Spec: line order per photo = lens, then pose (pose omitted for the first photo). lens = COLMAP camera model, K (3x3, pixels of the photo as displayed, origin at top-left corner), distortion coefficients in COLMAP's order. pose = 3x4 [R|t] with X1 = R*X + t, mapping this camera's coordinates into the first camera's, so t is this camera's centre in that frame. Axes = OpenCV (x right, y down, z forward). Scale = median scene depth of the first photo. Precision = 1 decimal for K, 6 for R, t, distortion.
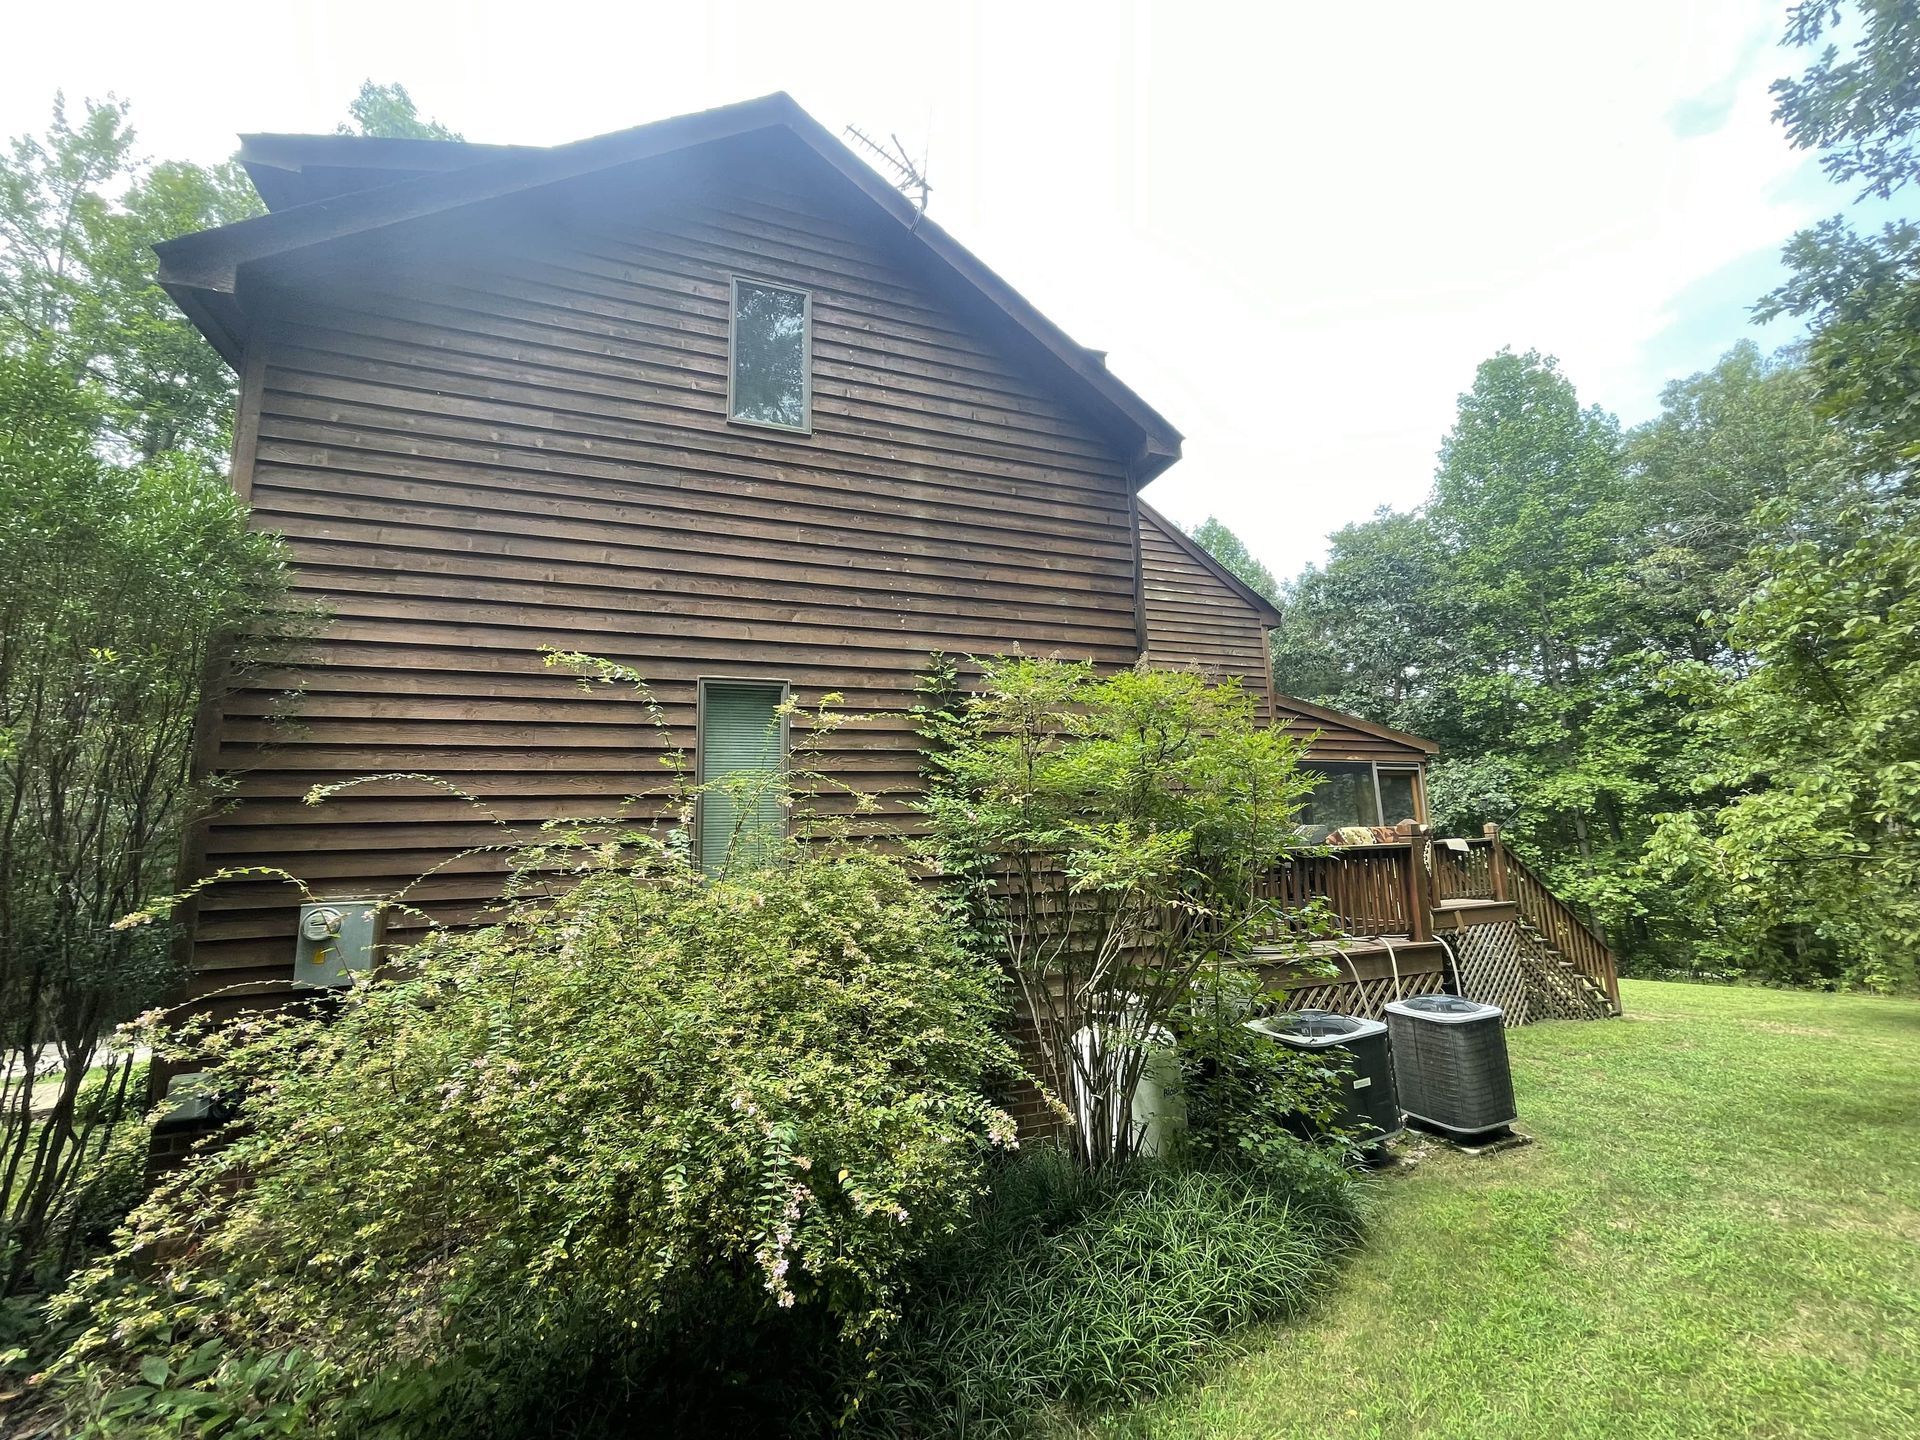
lens RADIAL K [[784.9, 0, 961.9], [0, 784.9, 726.3], [0, 0, 1]] dist [0.004137, 0.000320]
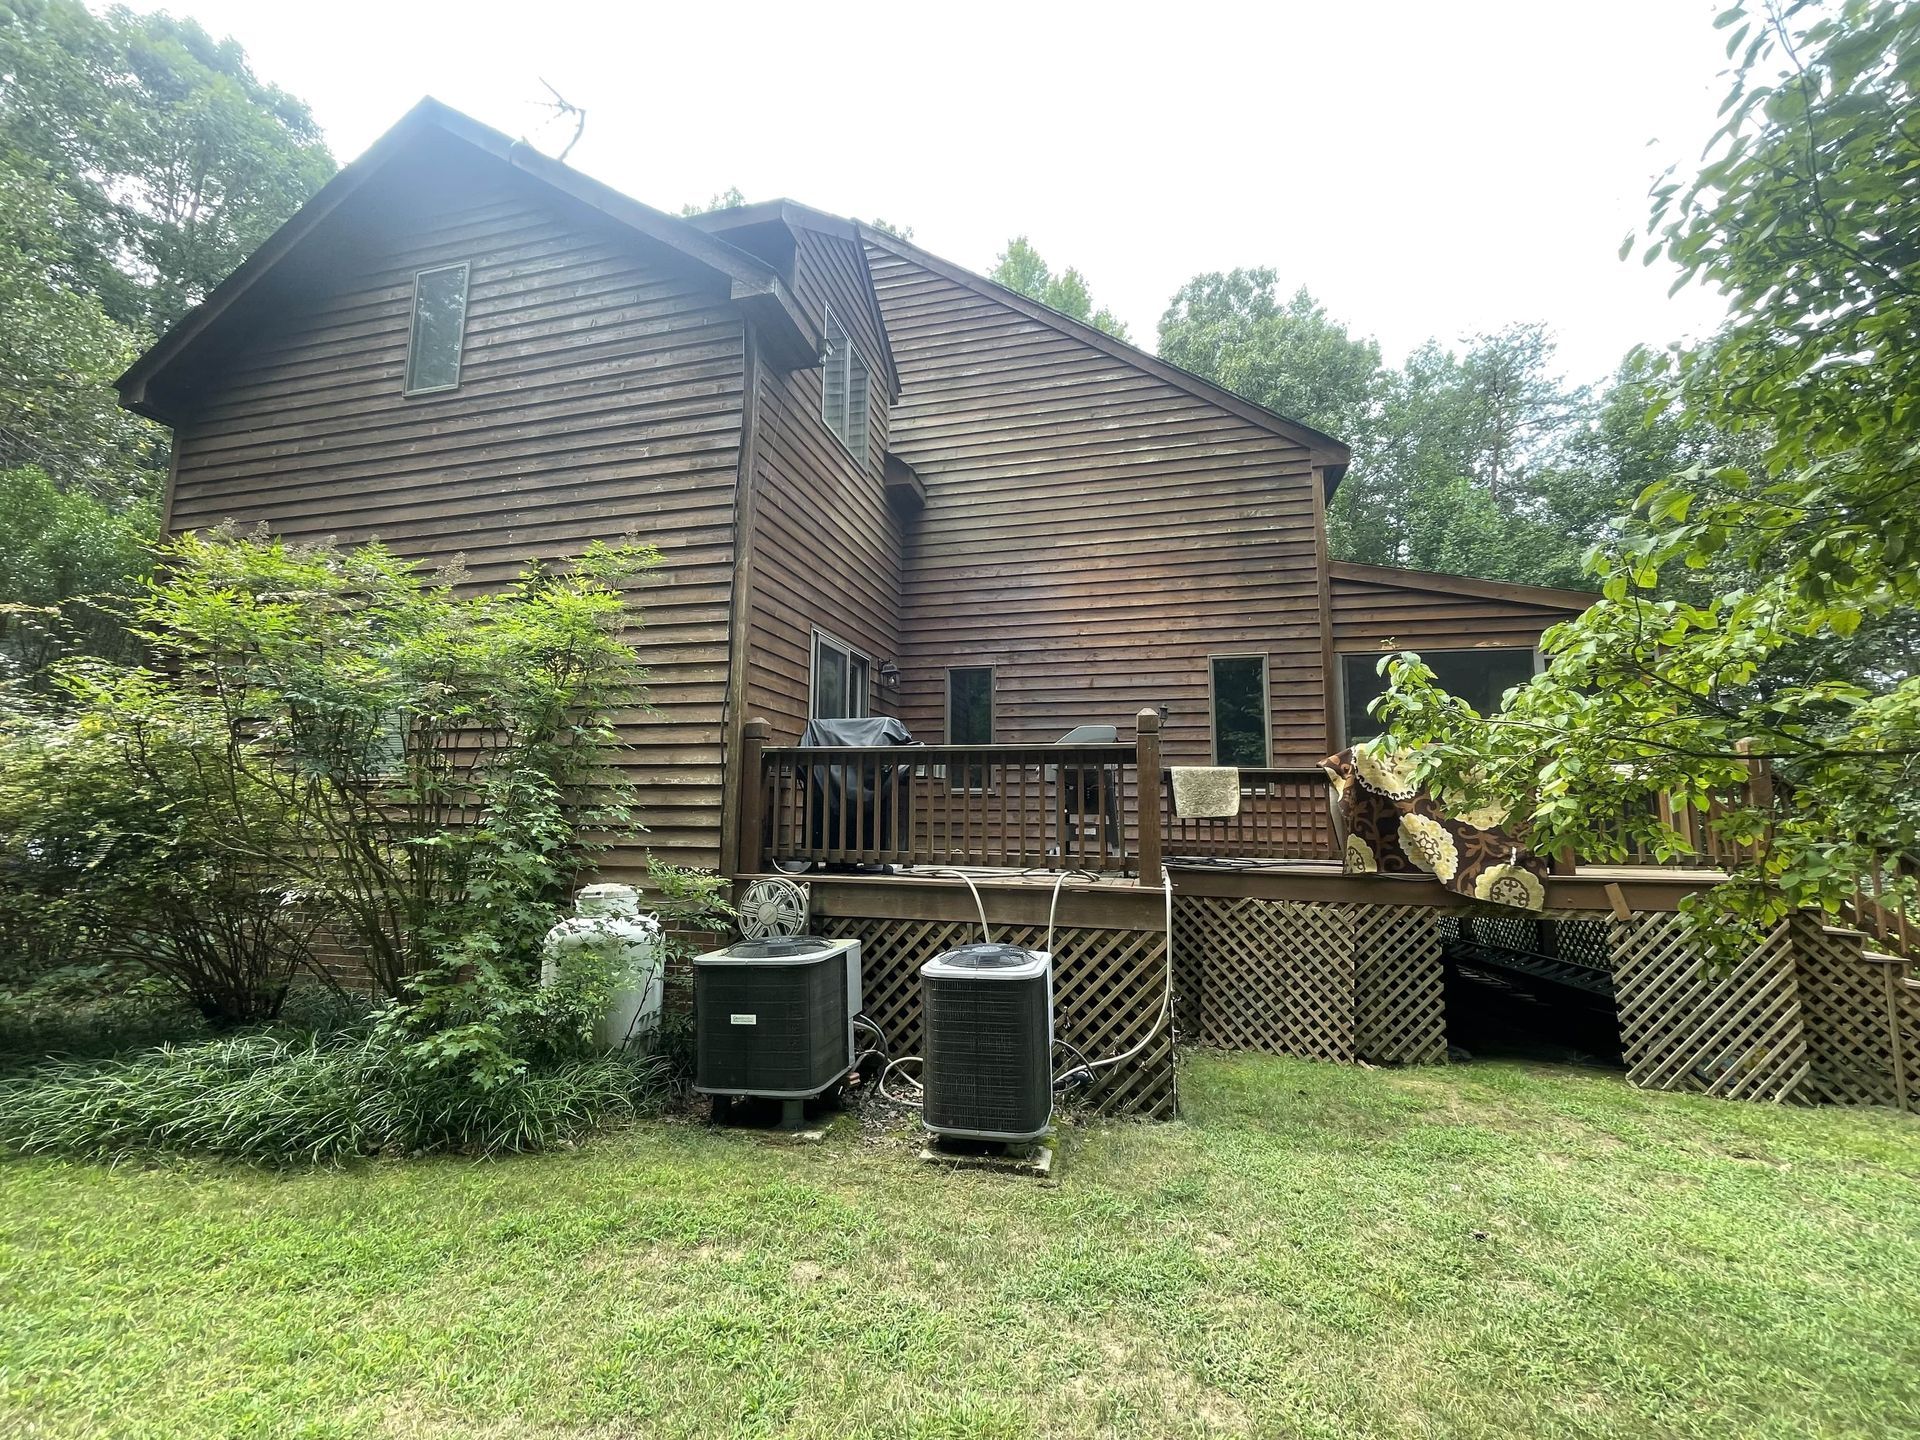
lens RADIAL K [[784.9, 0, 958.0], [0, 784.9, 722.2], [0, 0, 1]] dist [0.004137, 0.000320]
pose [[0.815355, -0.032552, -0.578045, 0.981203], [0.056075, 0.998164, 0.022884, 0.125313], [0.576239, -0.051072, 0.815684, 0.418019]]
